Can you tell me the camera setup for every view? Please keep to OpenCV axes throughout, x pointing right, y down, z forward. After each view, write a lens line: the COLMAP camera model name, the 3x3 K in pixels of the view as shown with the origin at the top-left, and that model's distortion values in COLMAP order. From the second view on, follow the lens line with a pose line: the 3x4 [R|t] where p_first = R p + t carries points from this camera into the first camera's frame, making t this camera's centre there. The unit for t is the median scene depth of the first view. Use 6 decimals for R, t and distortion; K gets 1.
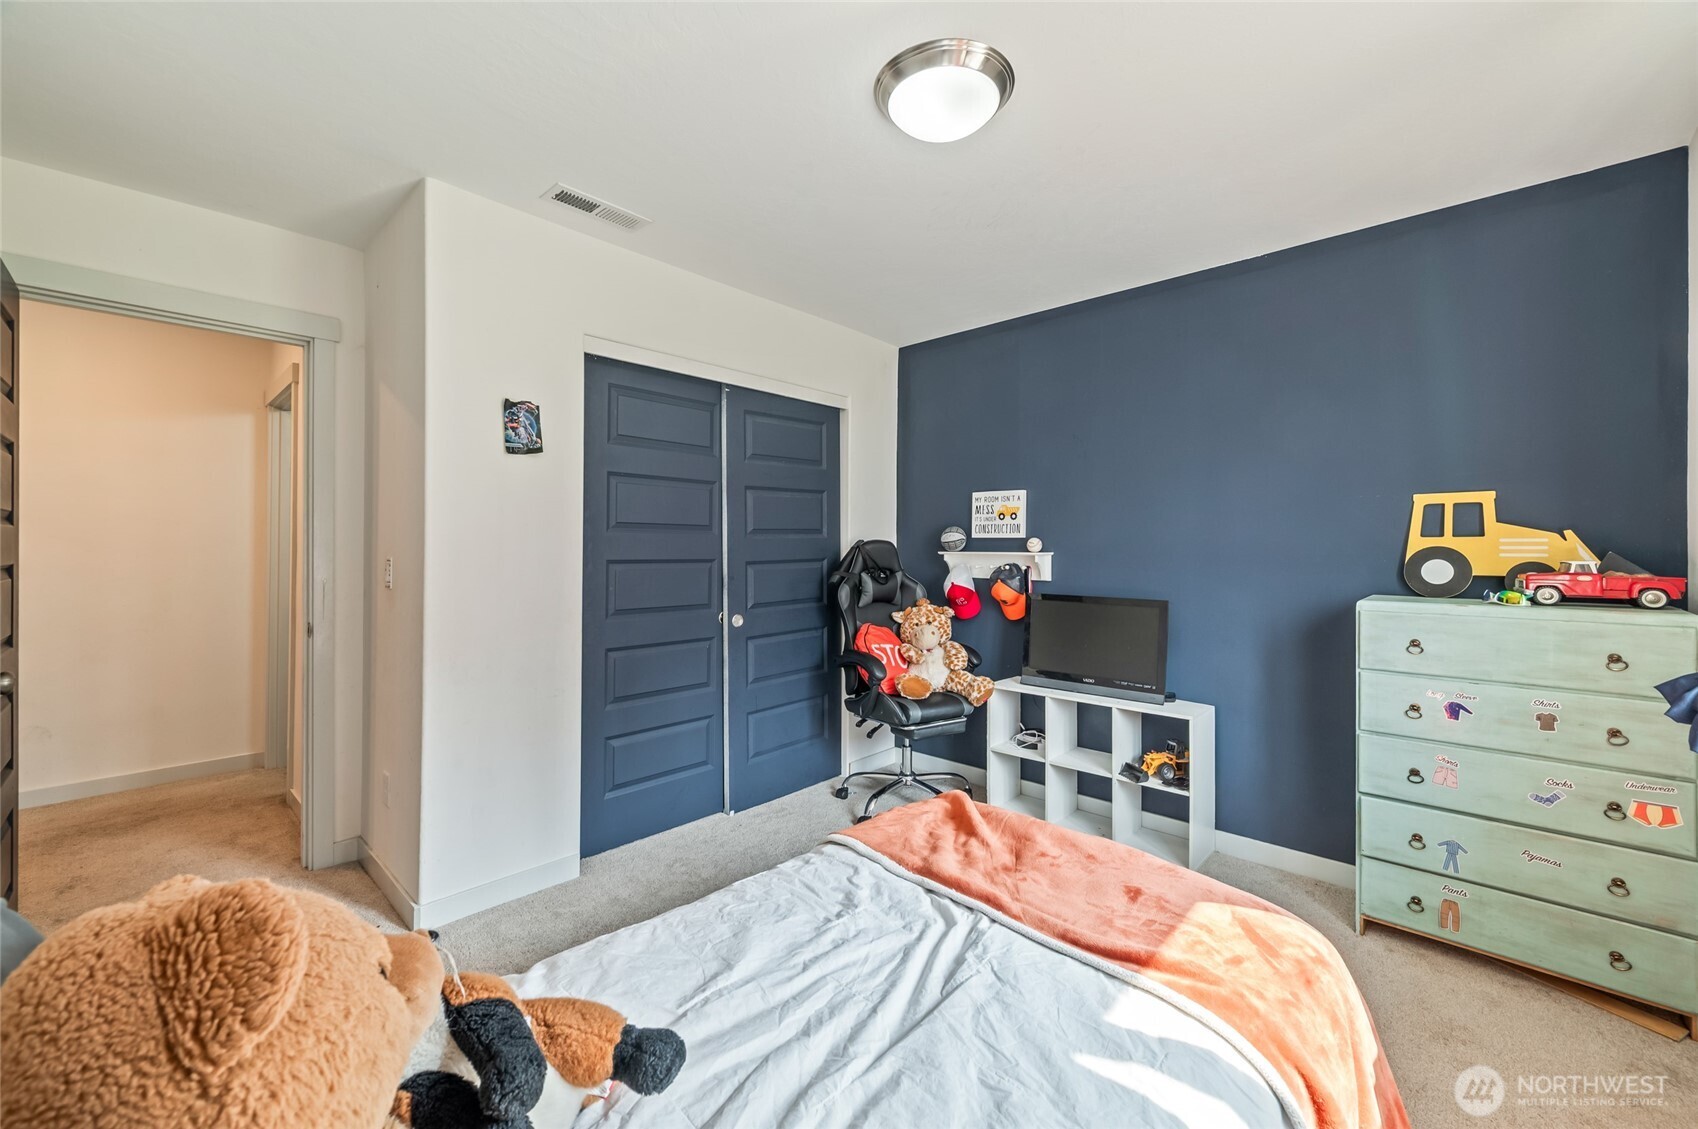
lens RADIAL K [[675.8, 0, 850.0], [0, 675.8, 552.5], [0, 0, 1]] dist [0.001501, 0.000093]
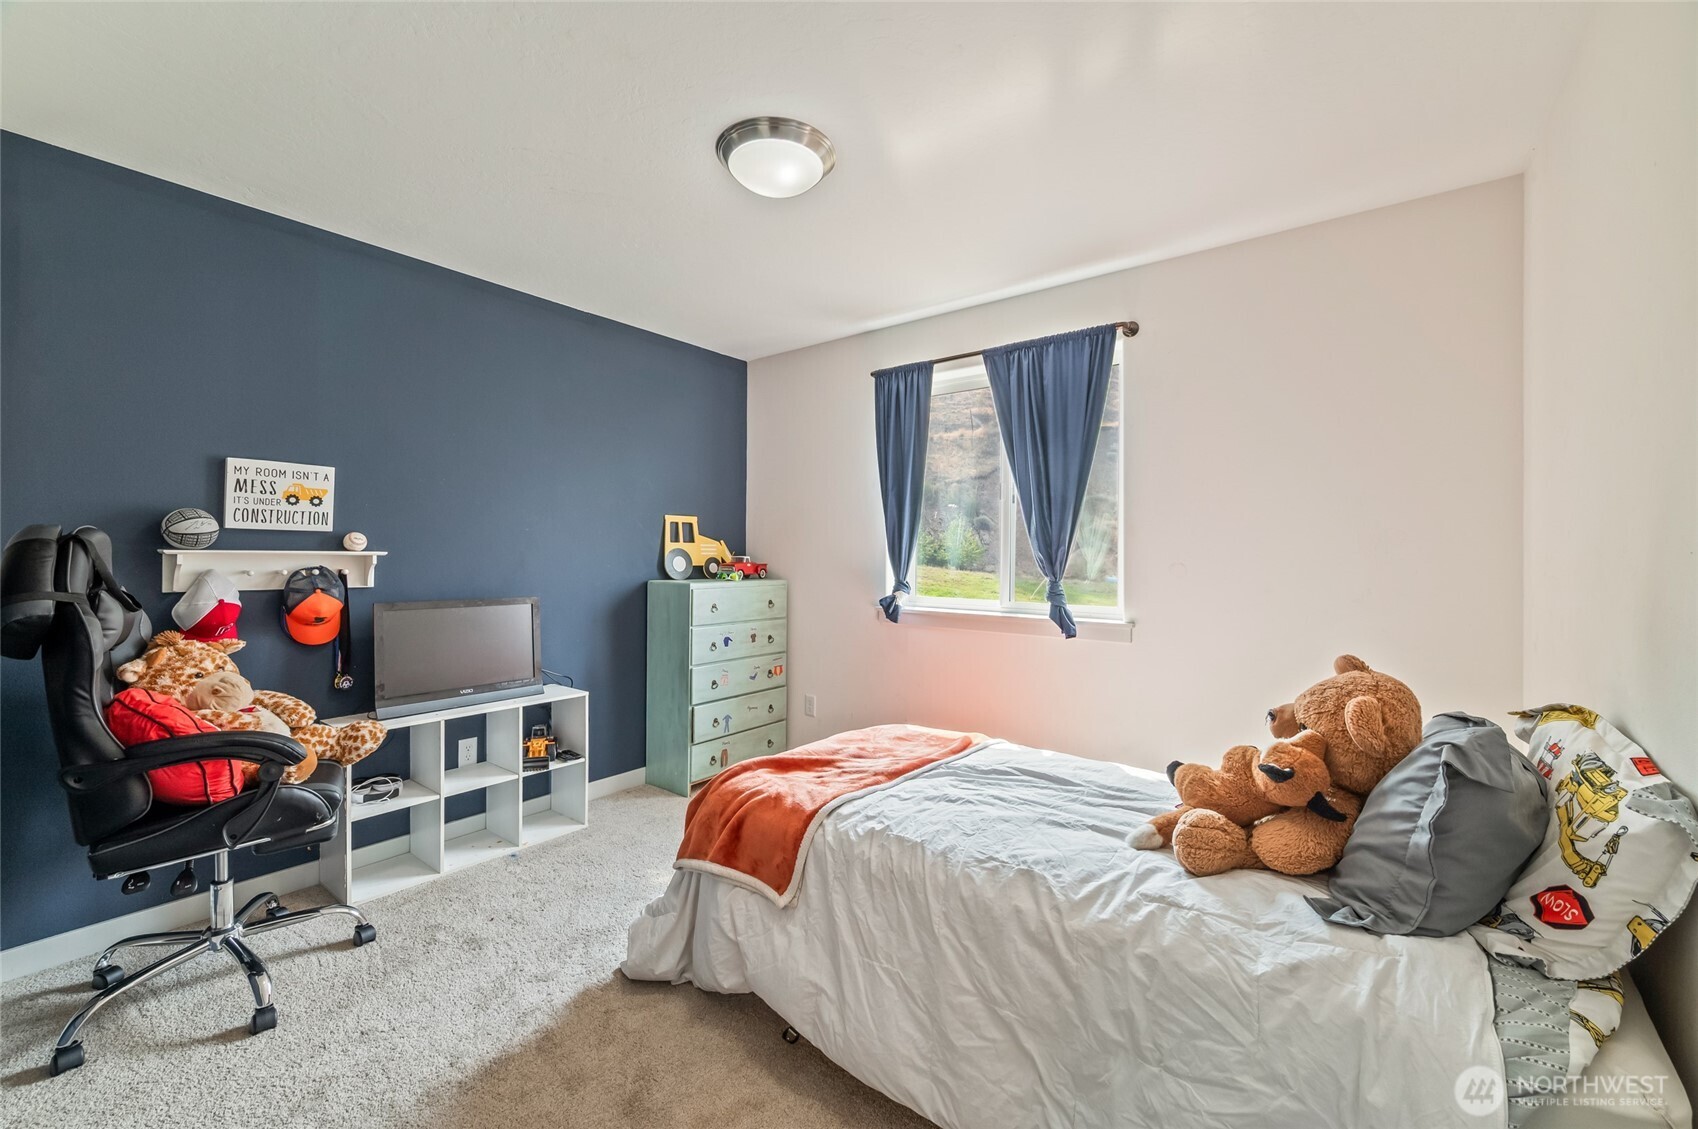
lens RADIAL K [[675.8, 0, 850.1], [0, 675.8, 559.8], [0, 0, 1]] dist [0.001501, 0.000093]
pose [[-0.085838, -0.012803, 0.996227, -0.542171], [-0.003525, 0.999915, 0.012546, -0.002171], [-0.996303, -0.002434, -0.085876, 0.503985]]
